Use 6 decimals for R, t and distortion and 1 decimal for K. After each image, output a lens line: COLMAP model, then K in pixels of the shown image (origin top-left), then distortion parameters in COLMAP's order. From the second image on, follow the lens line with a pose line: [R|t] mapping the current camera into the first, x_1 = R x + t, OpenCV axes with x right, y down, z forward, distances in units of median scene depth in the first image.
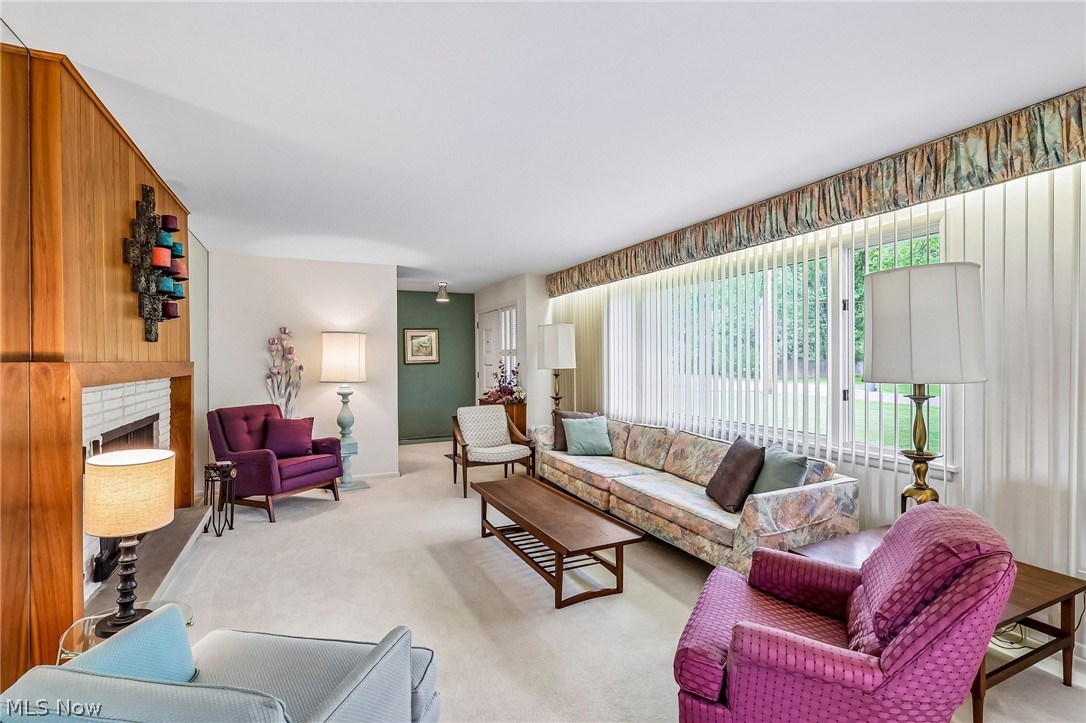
lens RADIAL K [[513.5, 0, 570.5], [0, 513.5, 361.7], [0, 0, 1]] dist [-0.004083, 0.002836]
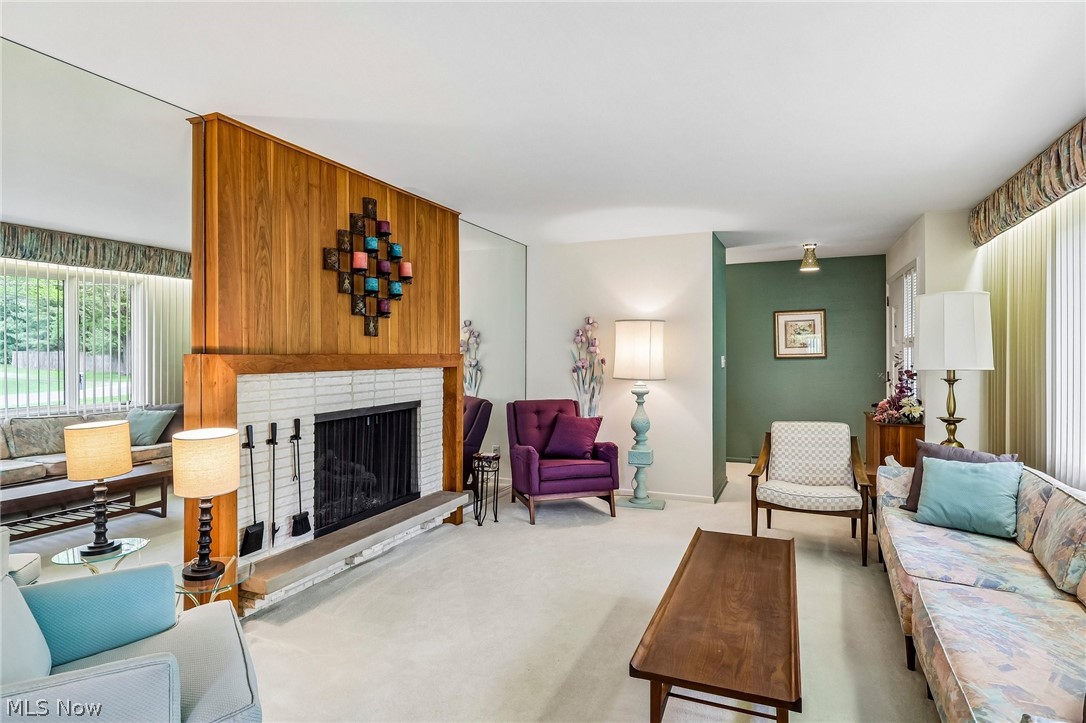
lens RADIAL K [[619.3, 0, 513.7], [0, 619.3, 354.7], [0, 0, 1]] dist [0.007819, 0.003309]
pose [[0.634857, 0.006974, -0.772598, 0.226499], [-0.006813, 0.999971, 0.003429, -0.002661], [0.772599, 0.003087, 0.634886, 0.199198]]
